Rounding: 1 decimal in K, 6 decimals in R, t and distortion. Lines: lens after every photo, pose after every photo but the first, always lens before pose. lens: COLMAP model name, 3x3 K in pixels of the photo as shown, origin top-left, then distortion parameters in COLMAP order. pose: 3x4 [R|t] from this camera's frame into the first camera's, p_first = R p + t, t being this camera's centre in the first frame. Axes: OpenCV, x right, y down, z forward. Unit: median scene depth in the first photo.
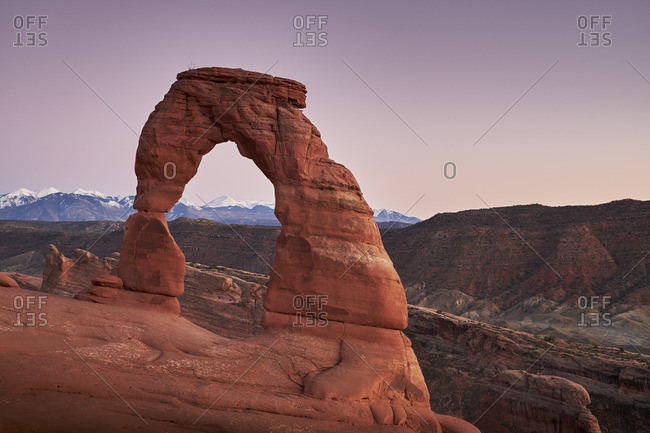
lens RADIAL K [[1694.1, 0, 325.0], [0, 1694.1, 216.8], [0, 0, 1]] dist [0.072989, 0.000000]
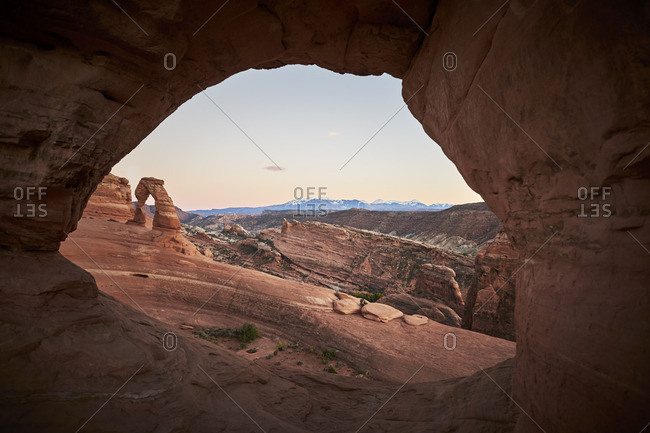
lens RADIAL K [[1694.1, 0, 325.0], [0, 1694.1, 216.5], [0, 0, 1]] dist [0.072989, 0.000000]
pose [[0.861404, -0.008435, -0.507850, 1.259386], [0.009738, 0.999953, -0.000092, 0.014238], [0.507827, -0.004866, 0.861445, -1.309811]]
